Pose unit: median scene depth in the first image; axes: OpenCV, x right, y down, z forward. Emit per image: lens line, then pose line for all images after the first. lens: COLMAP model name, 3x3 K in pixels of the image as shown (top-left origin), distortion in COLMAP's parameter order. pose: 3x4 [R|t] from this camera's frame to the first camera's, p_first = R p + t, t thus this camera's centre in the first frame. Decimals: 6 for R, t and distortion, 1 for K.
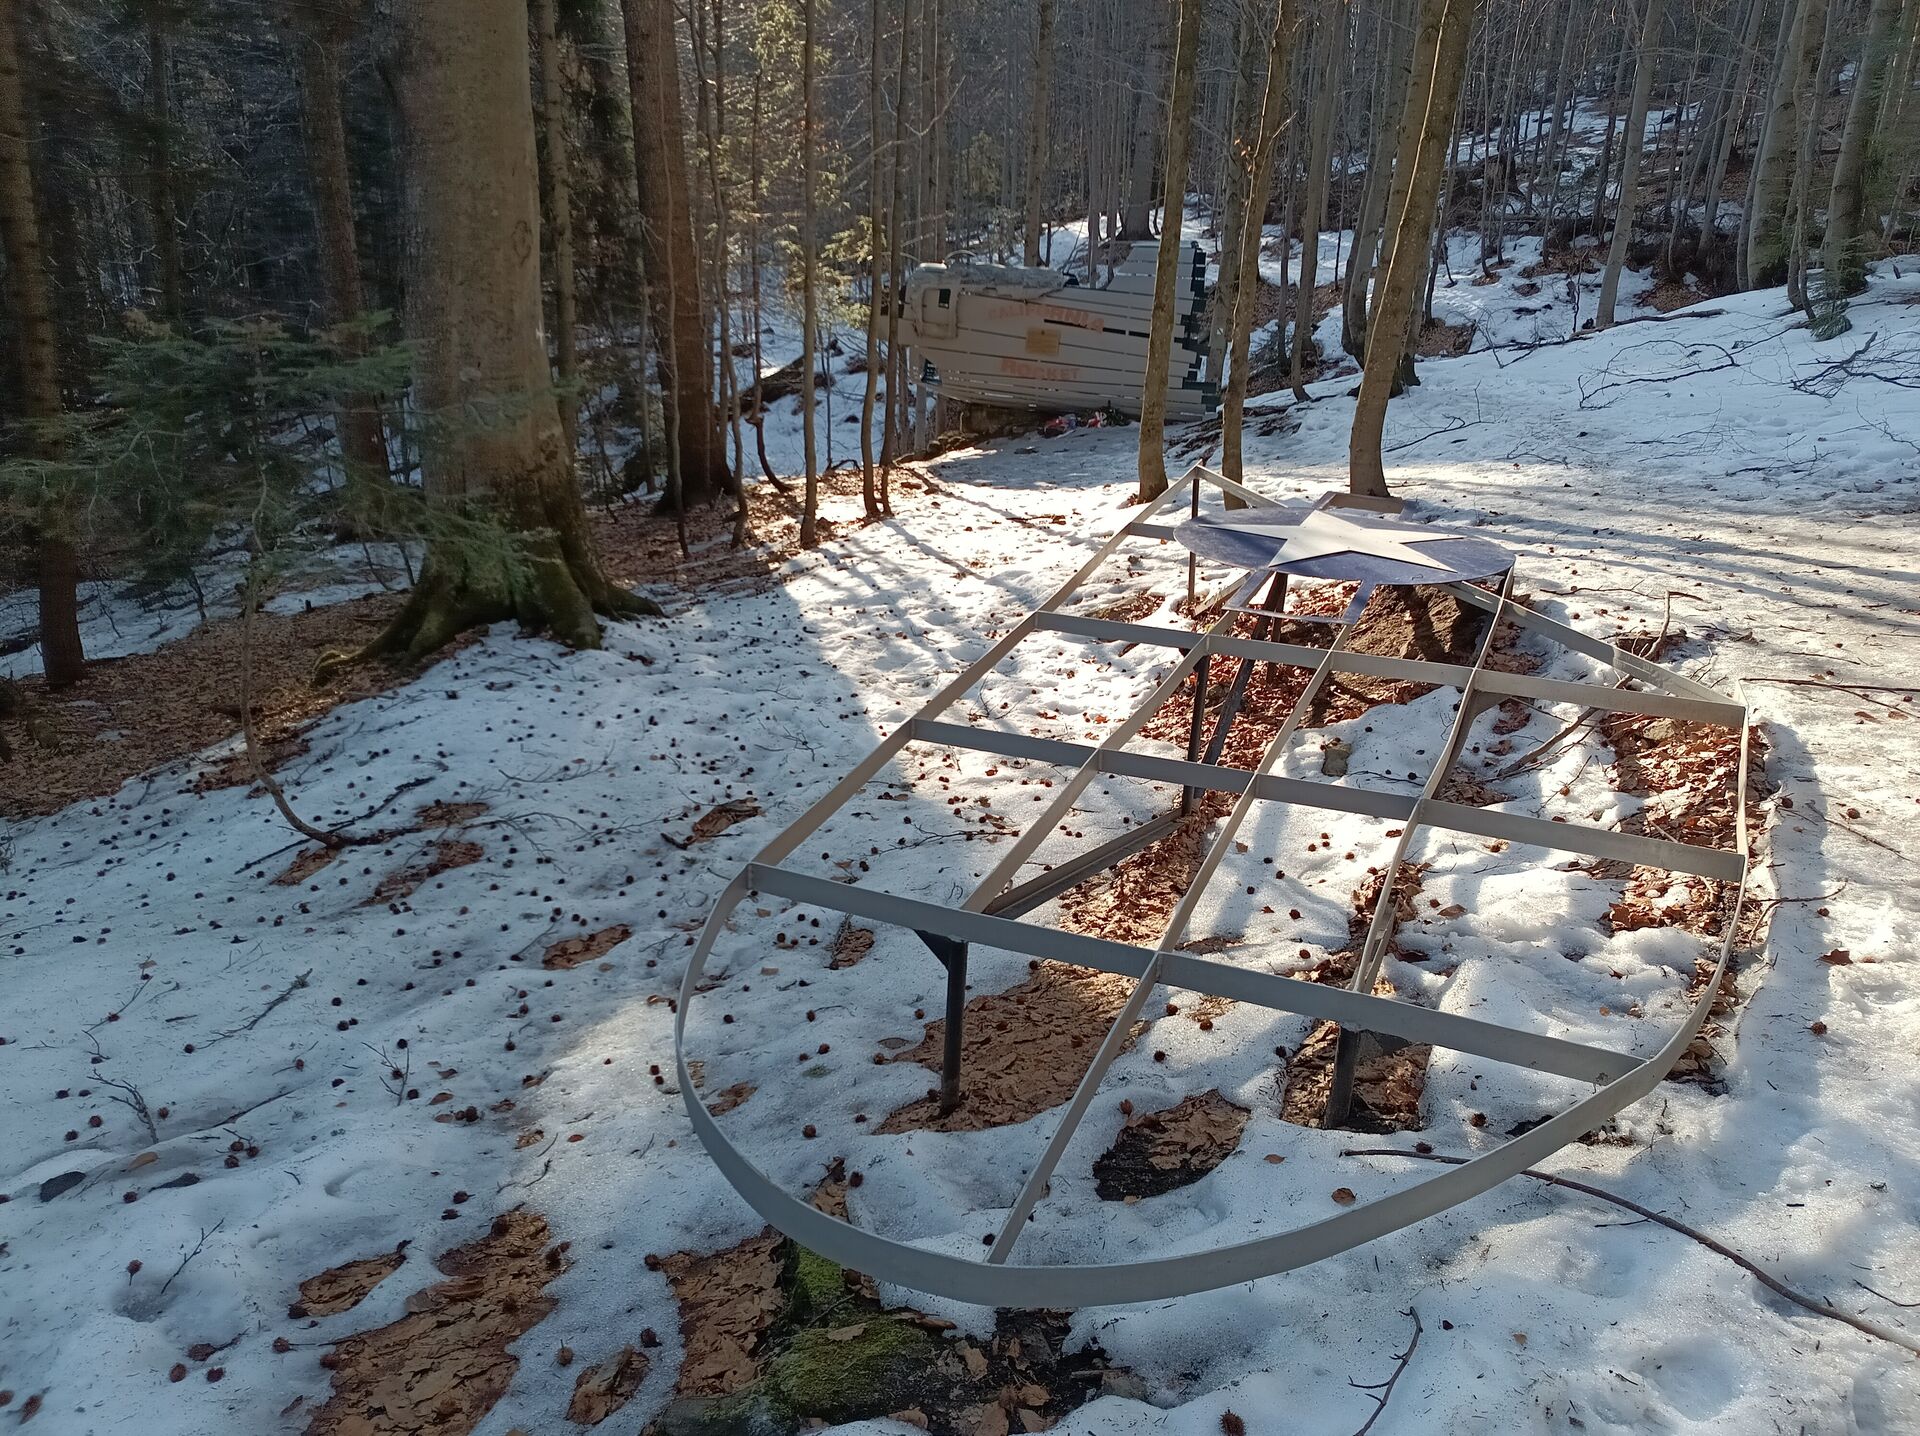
lens RADIAL K [[1497.1, 0, 957.3], [0, 1497.1, 718.3], [0, 0, 1]] dist [0.010714, 0.004136]
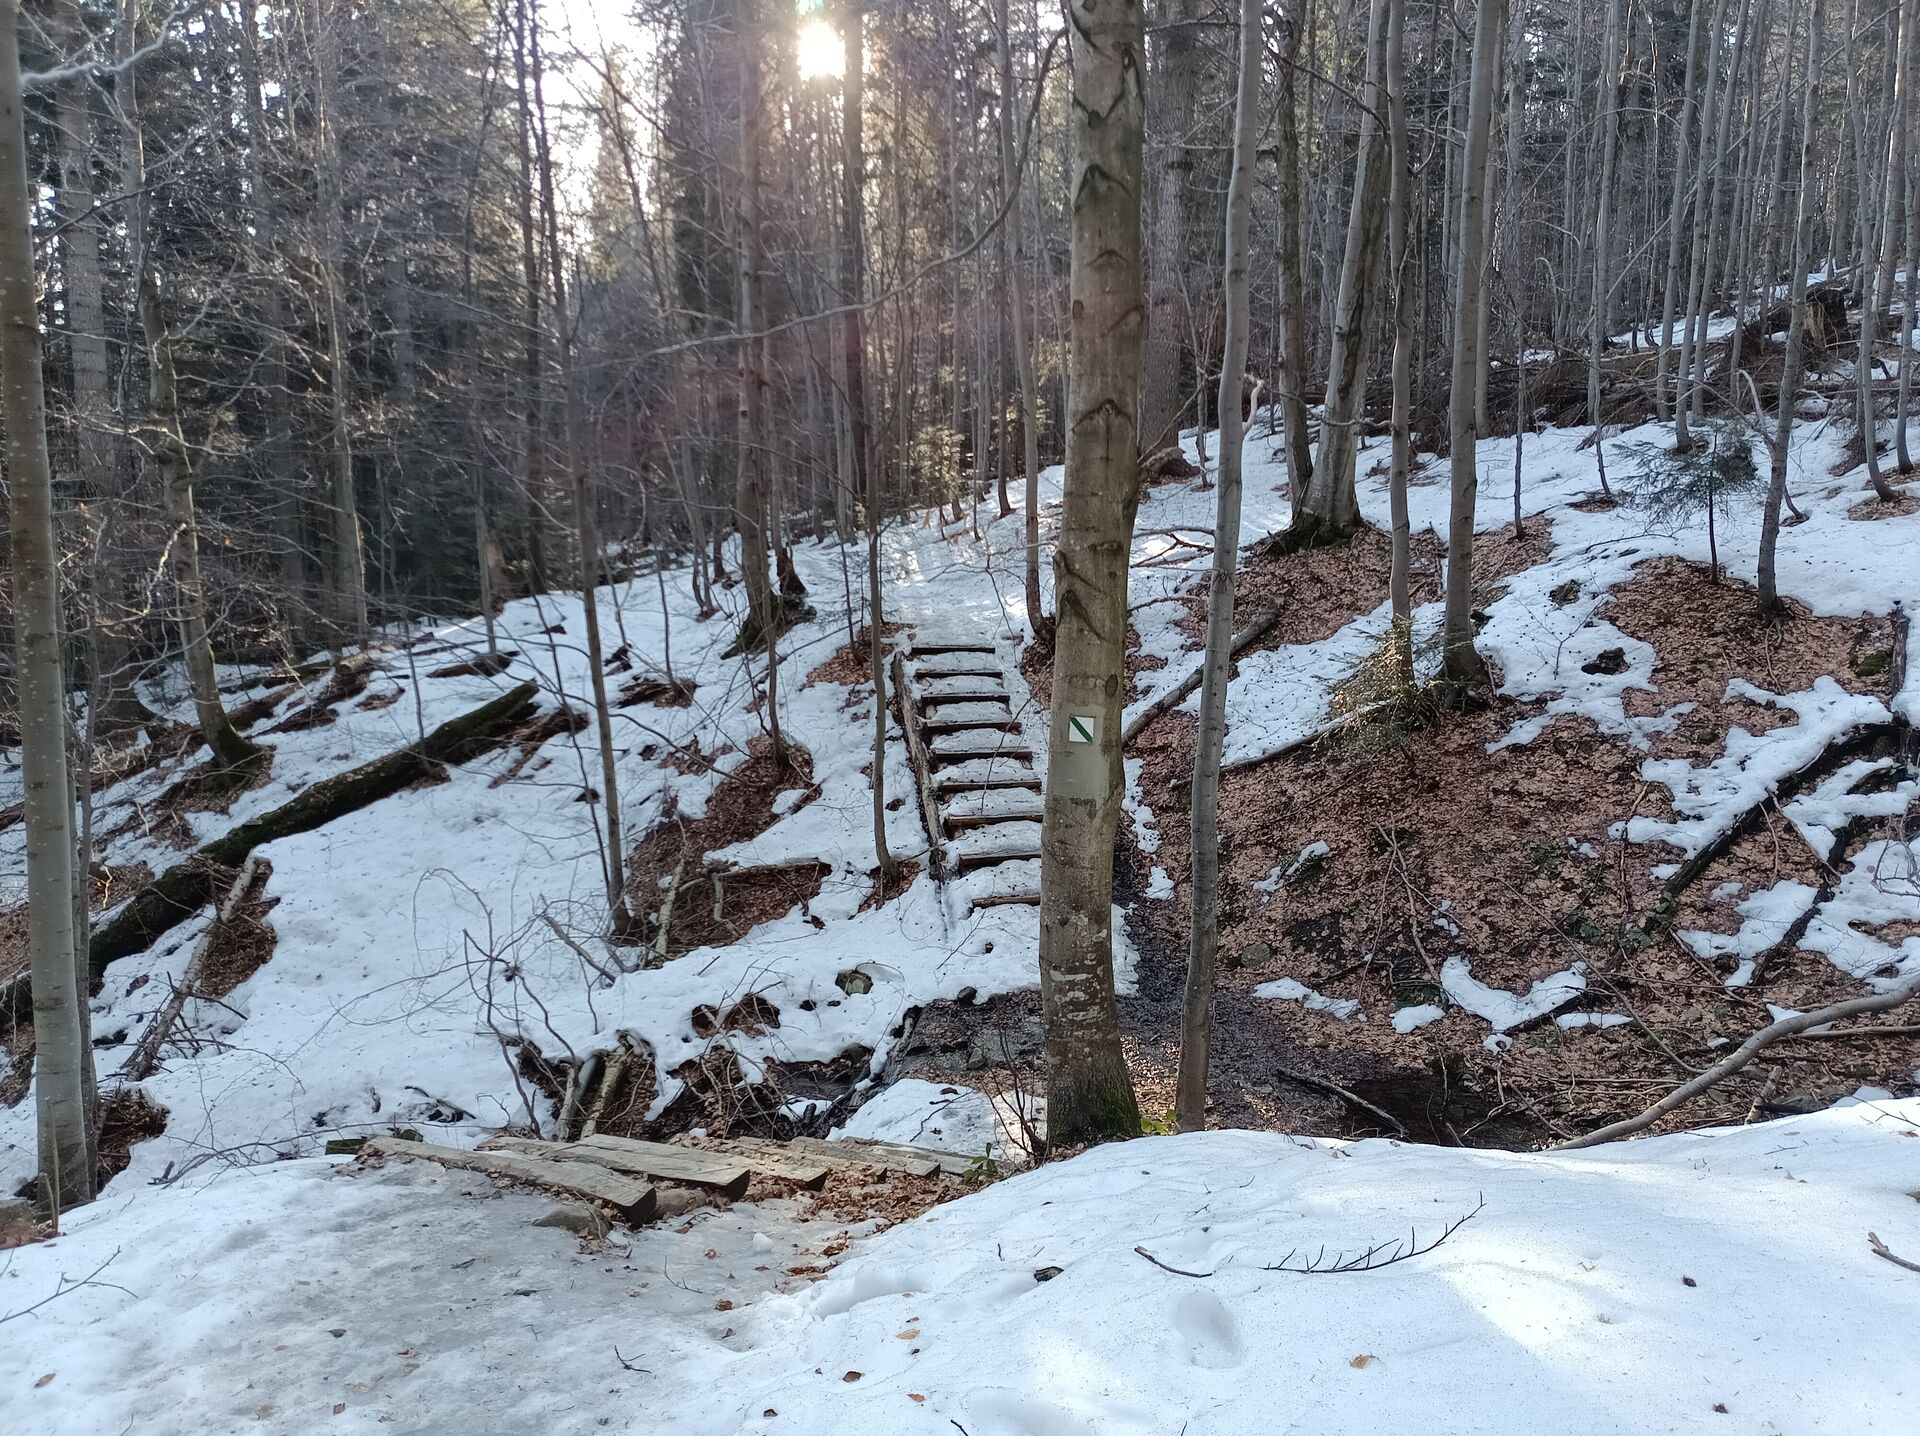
lens RADIAL K [[1497.1, 0, 962.4], [0, 1497.1, 715.2], [0, 0, 1]] dist [0.010714, 0.004136]
pose [[0.995019, -0.011254, -0.099045, 0.123693], [-0.006305, 0.984512, -0.175202, -0.147357], [0.099483, 0.174954, 0.979538, 0.530354]]
